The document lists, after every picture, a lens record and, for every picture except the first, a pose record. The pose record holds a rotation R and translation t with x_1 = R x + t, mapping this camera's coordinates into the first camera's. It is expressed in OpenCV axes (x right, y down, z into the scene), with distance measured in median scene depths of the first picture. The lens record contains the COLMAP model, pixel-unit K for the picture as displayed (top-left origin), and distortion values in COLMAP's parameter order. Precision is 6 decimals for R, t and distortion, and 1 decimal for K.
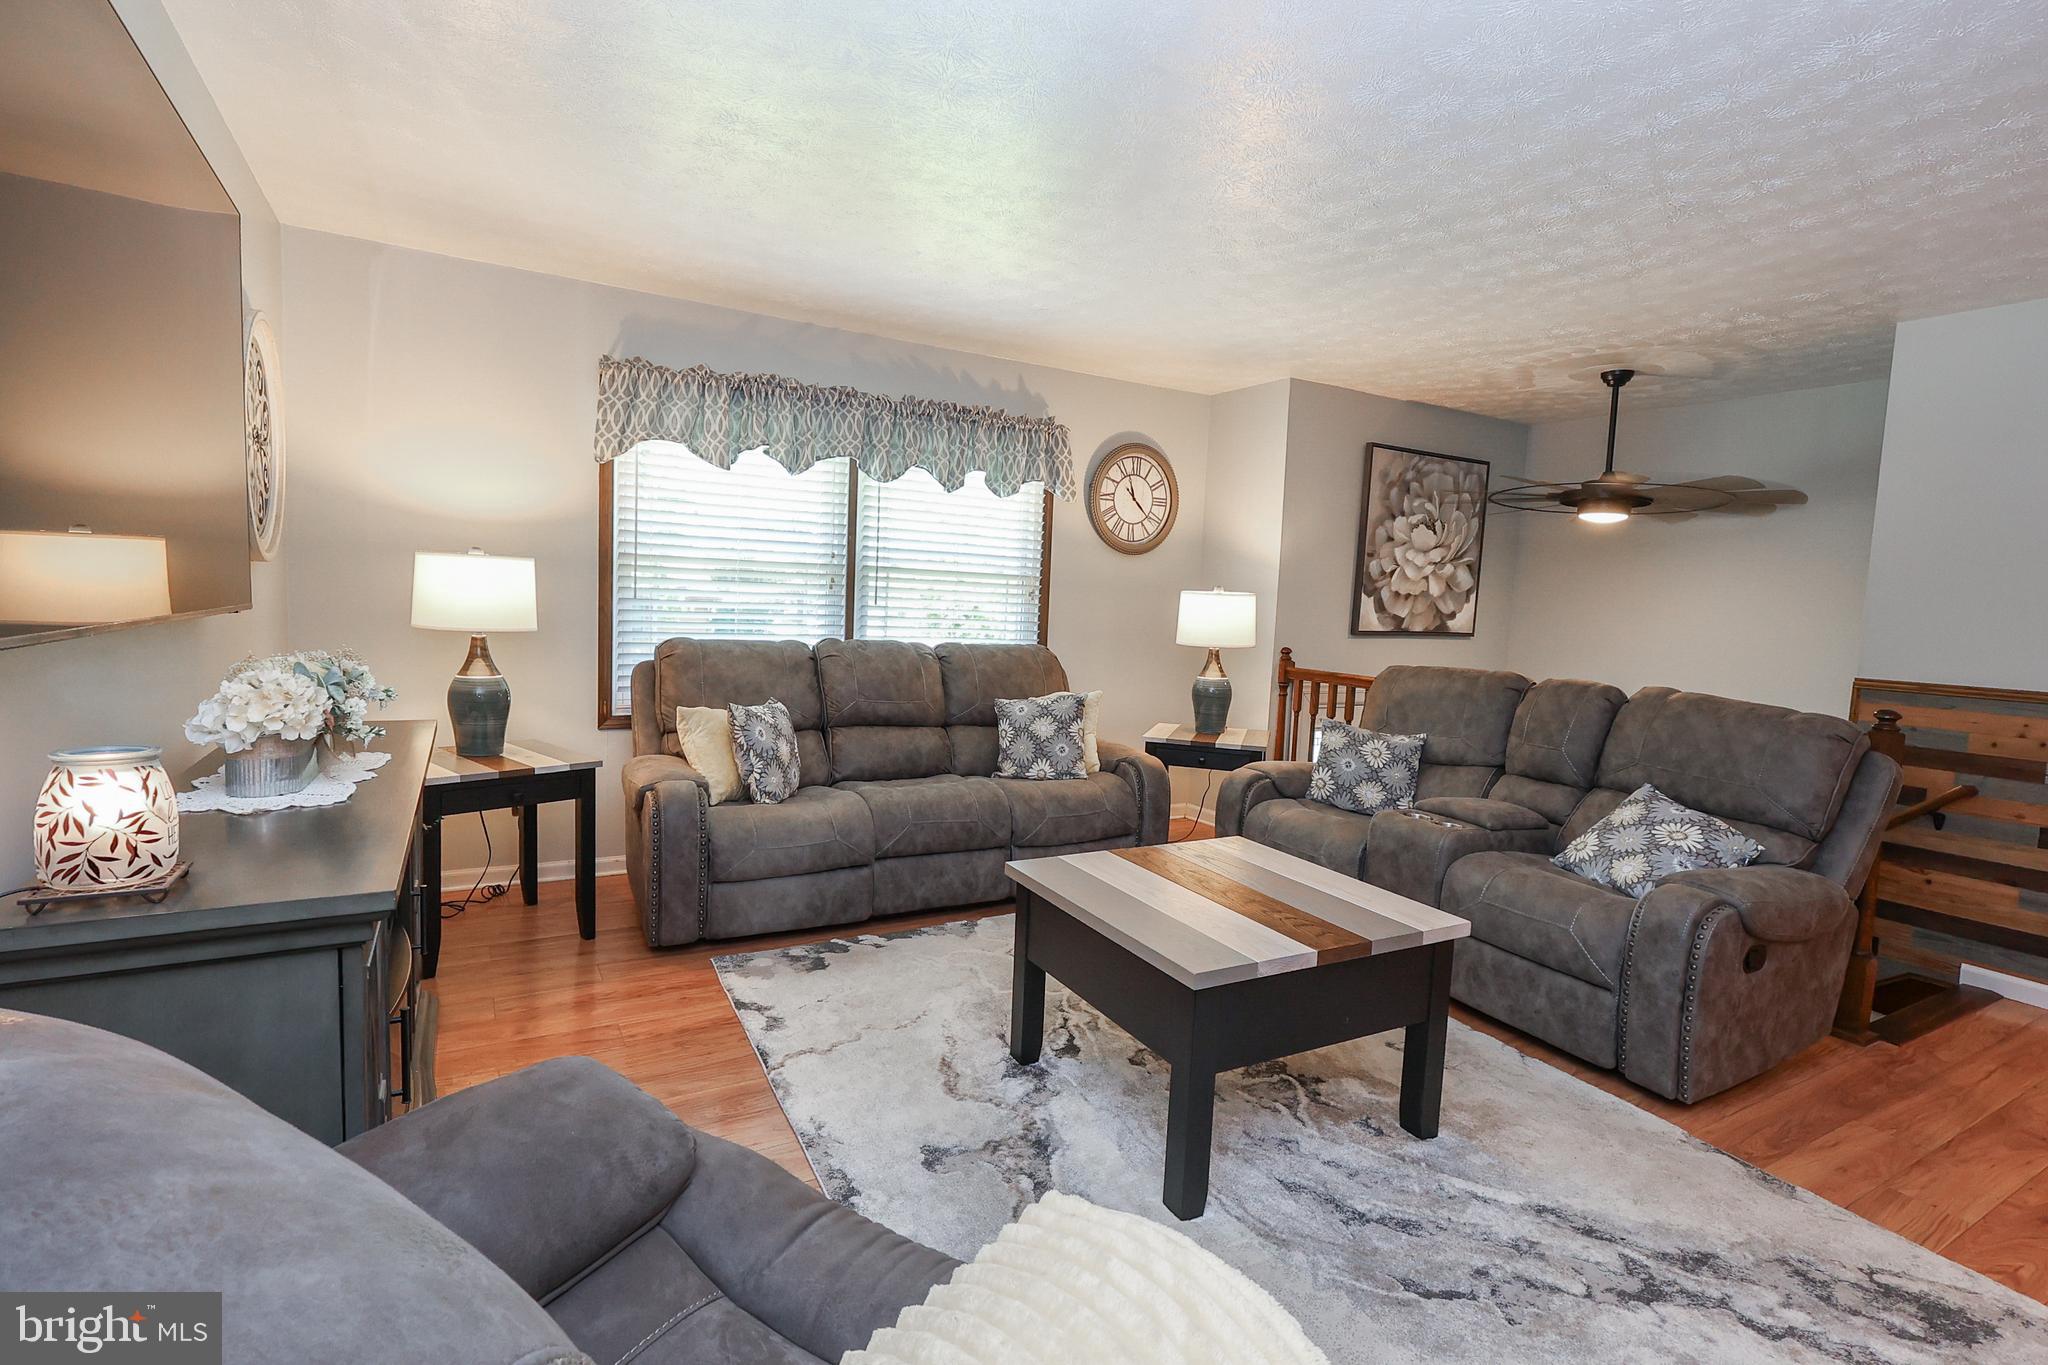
lens RADIAL K [[960.0, 0, 1027.3], [0, 960.0, 677.4], [0, 0, 1]] dist [-0.001452, -0.000623]
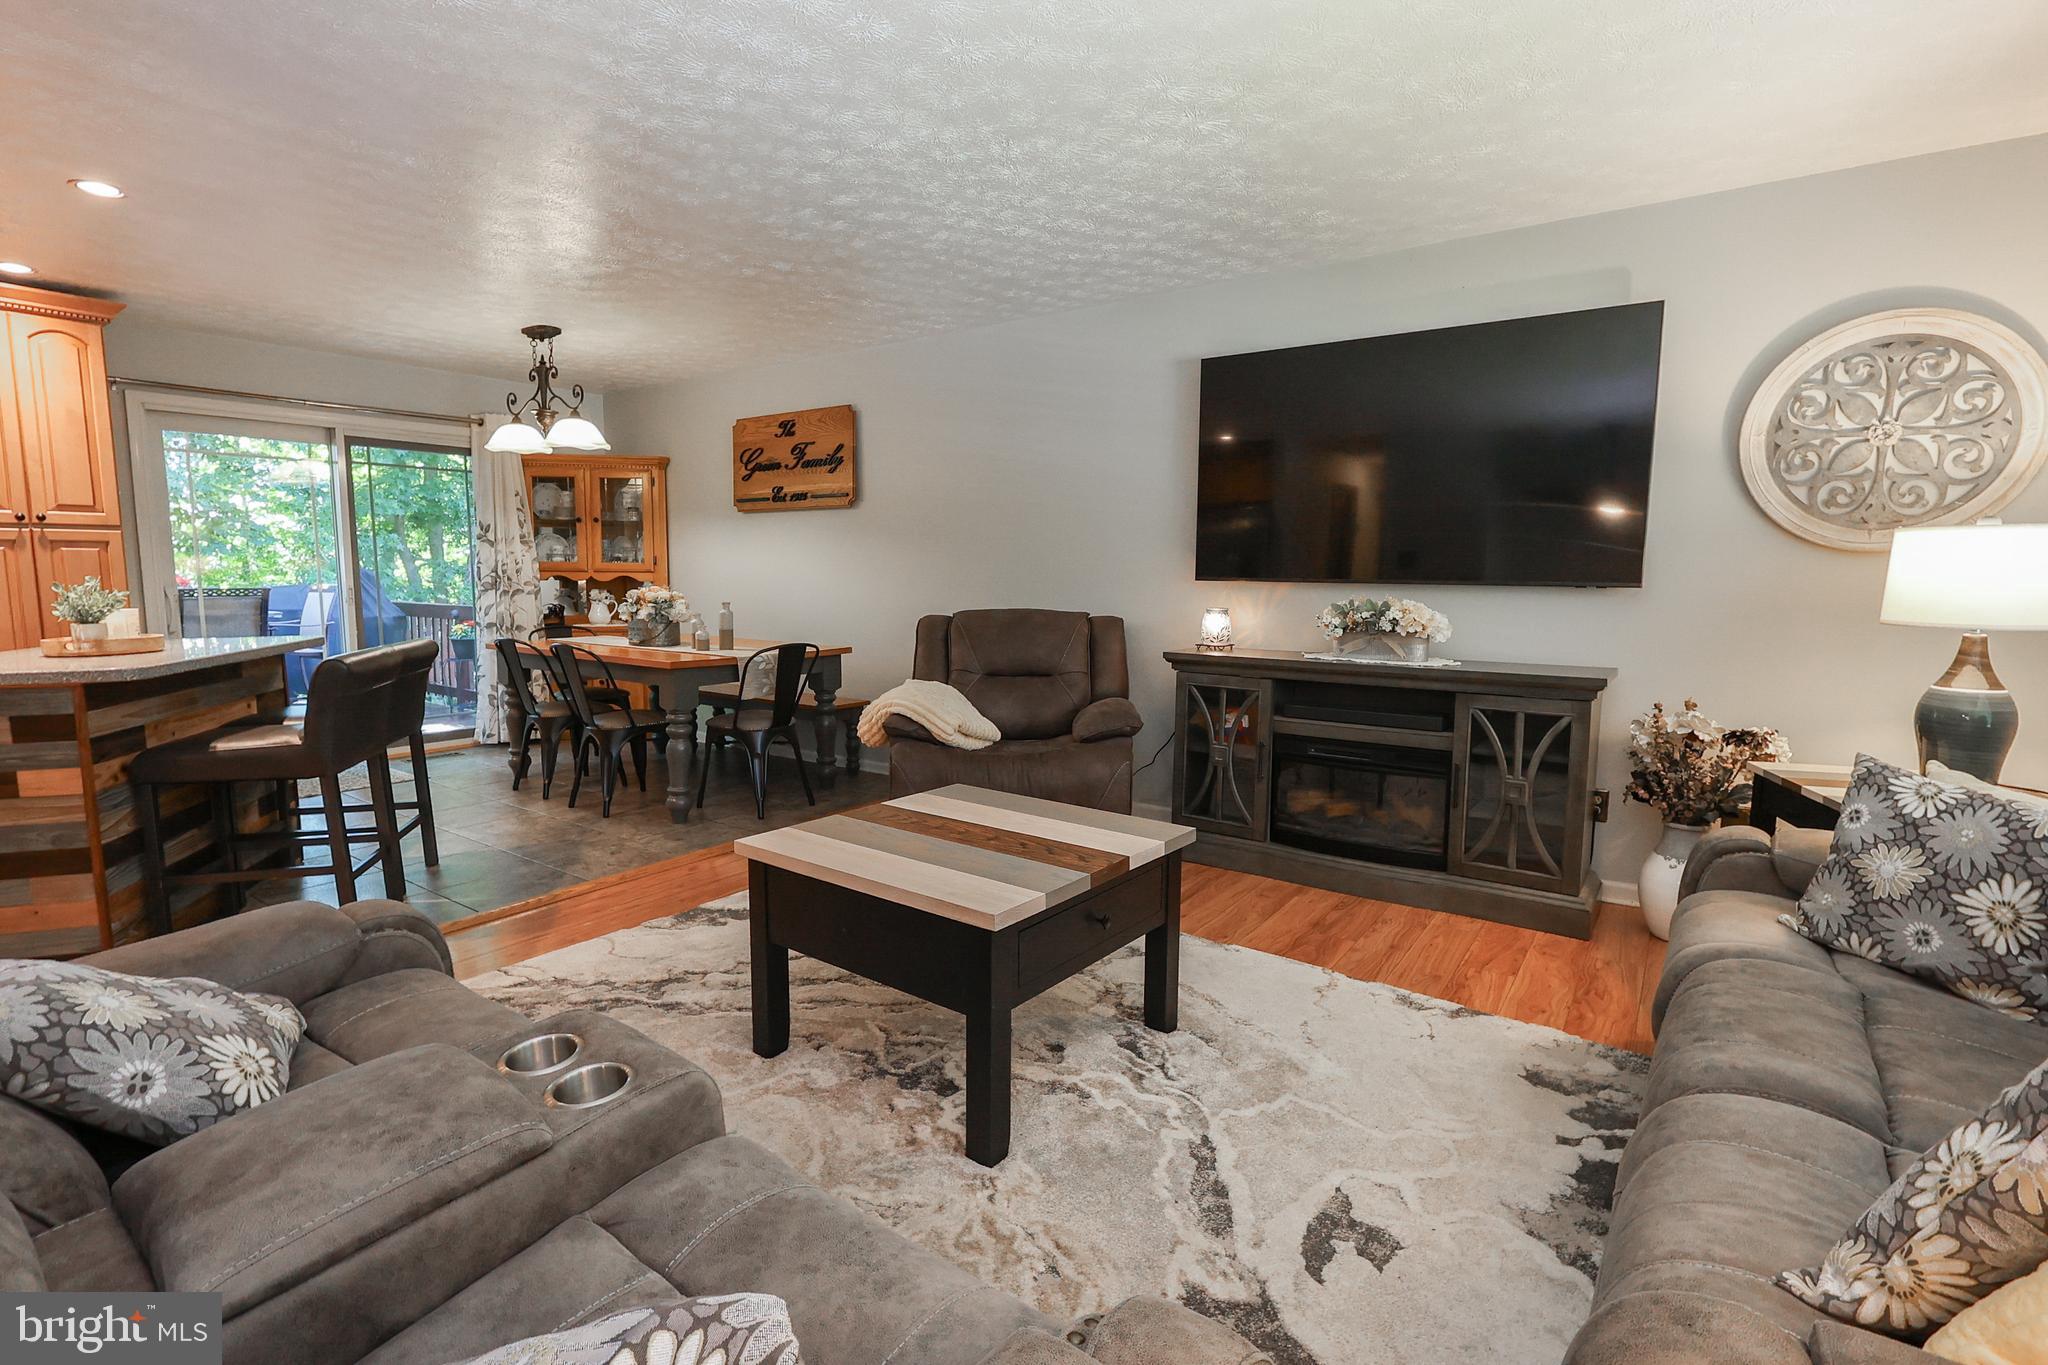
lens RADIAL K [[960.0, 0, 1037.0], [0, 960.0, 678.1], [0, 0, 1]] dist [-0.001452, -0.000623]
pose [[-0.910583, -0.000234, -0.413326, 0.279715], [-0.077407, 0.982403, 0.169977, -0.056935], [0.406013, 0.186773, -0.894578, 0.961311]]
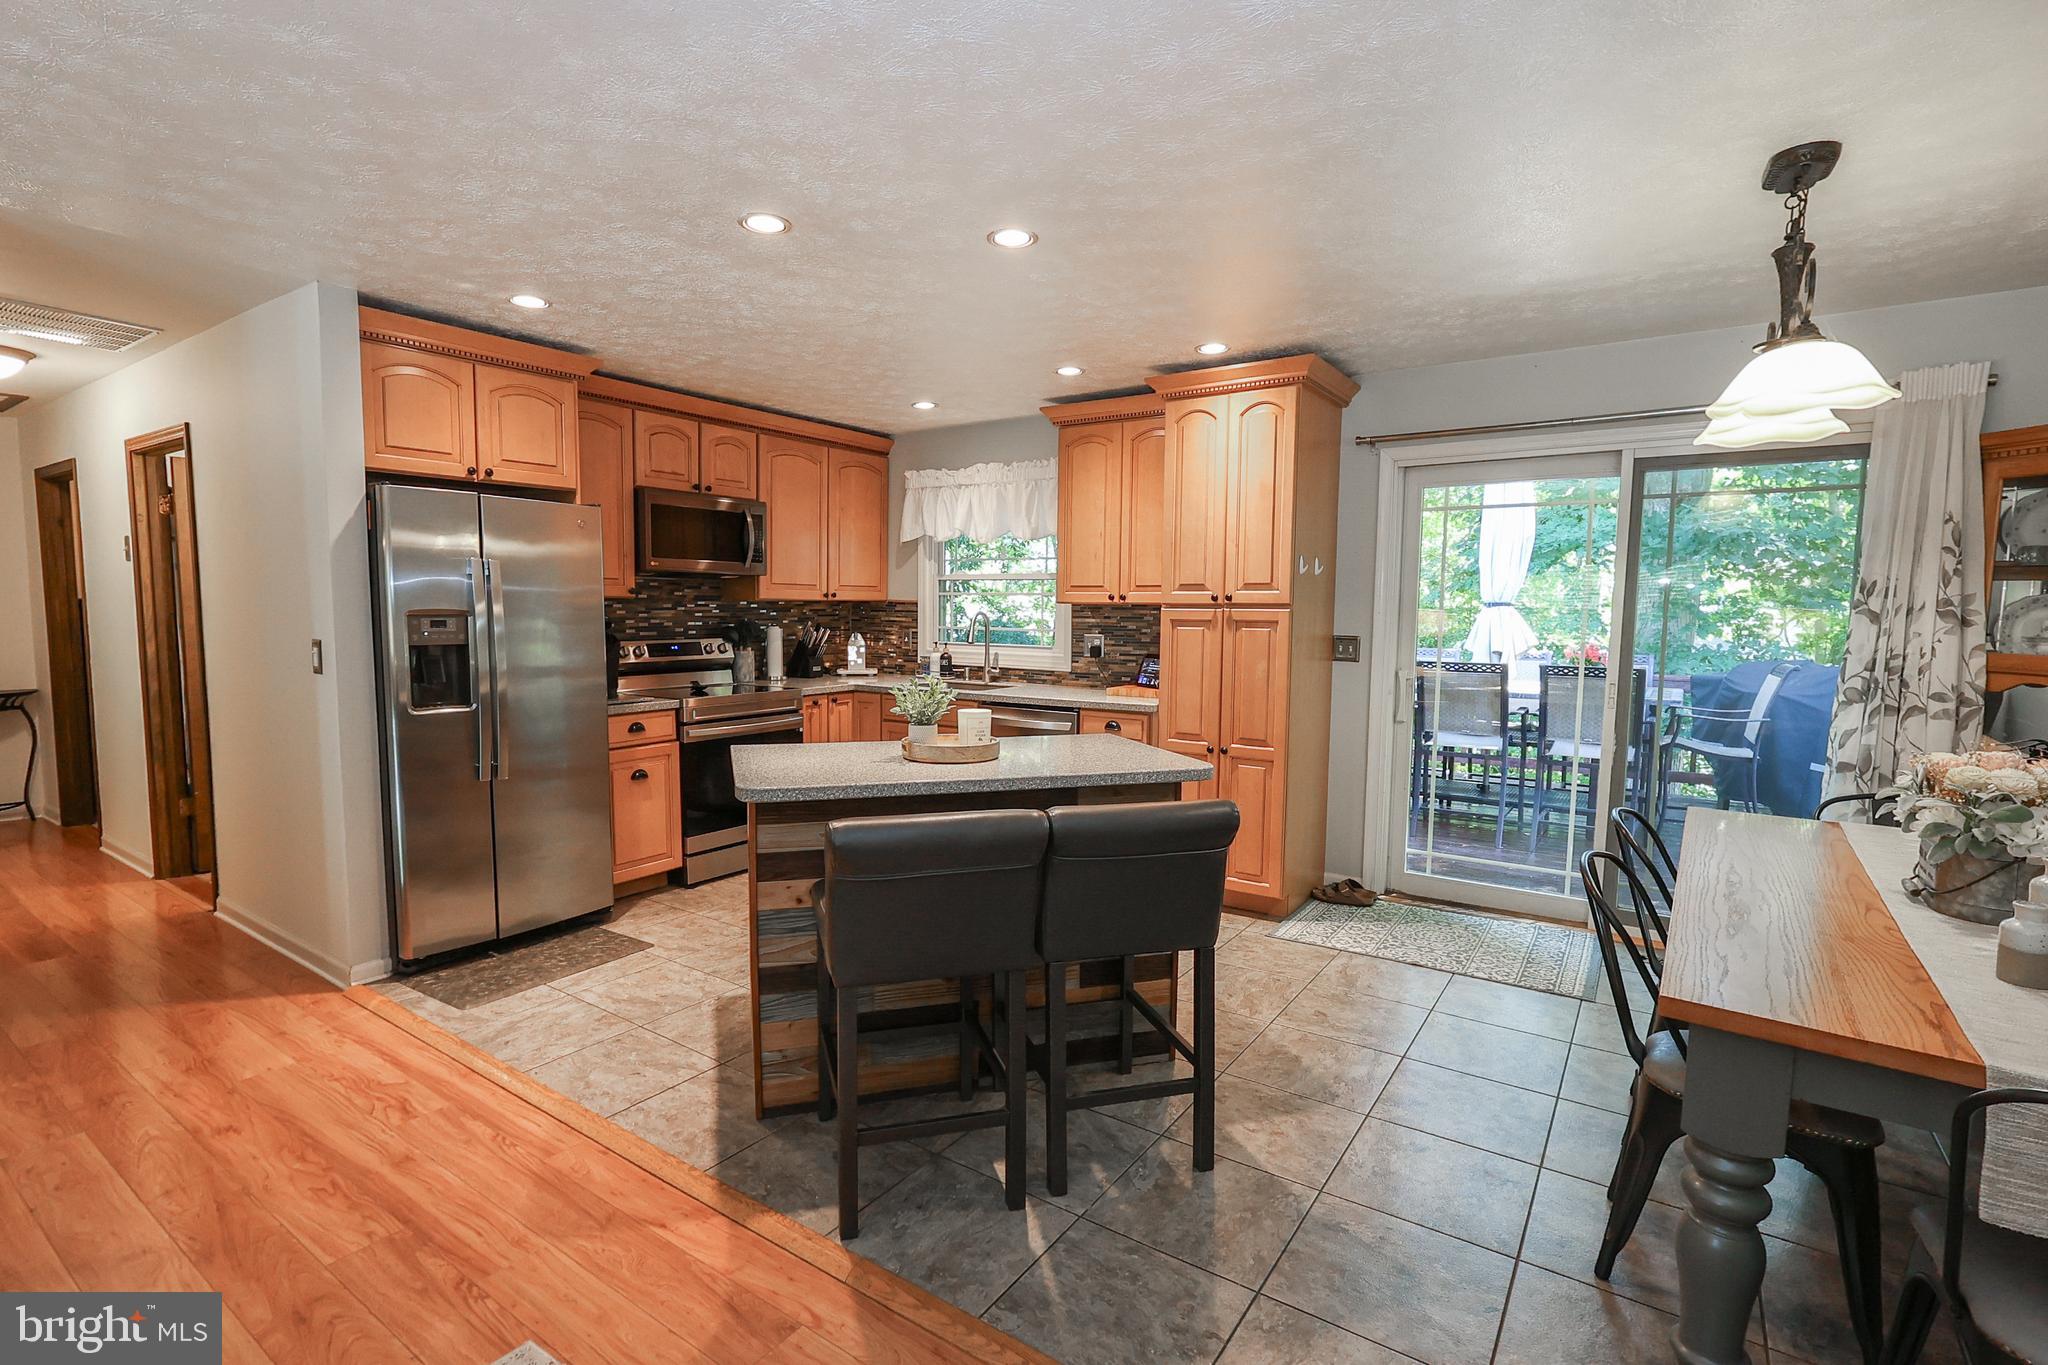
lens RADIAL K [[950.2, 0, 991.2], [0, 950.2, 691.3], [0, 0, 1]] dist [-0.004016, 0.001743]
pose [[-0.404153, -0.128986, 0.905551, 0.043875], [0.049504, 0.985472, 0.162464, -0.048198], [-0.913351, 0.110489, -0.391896, 0.314305]]
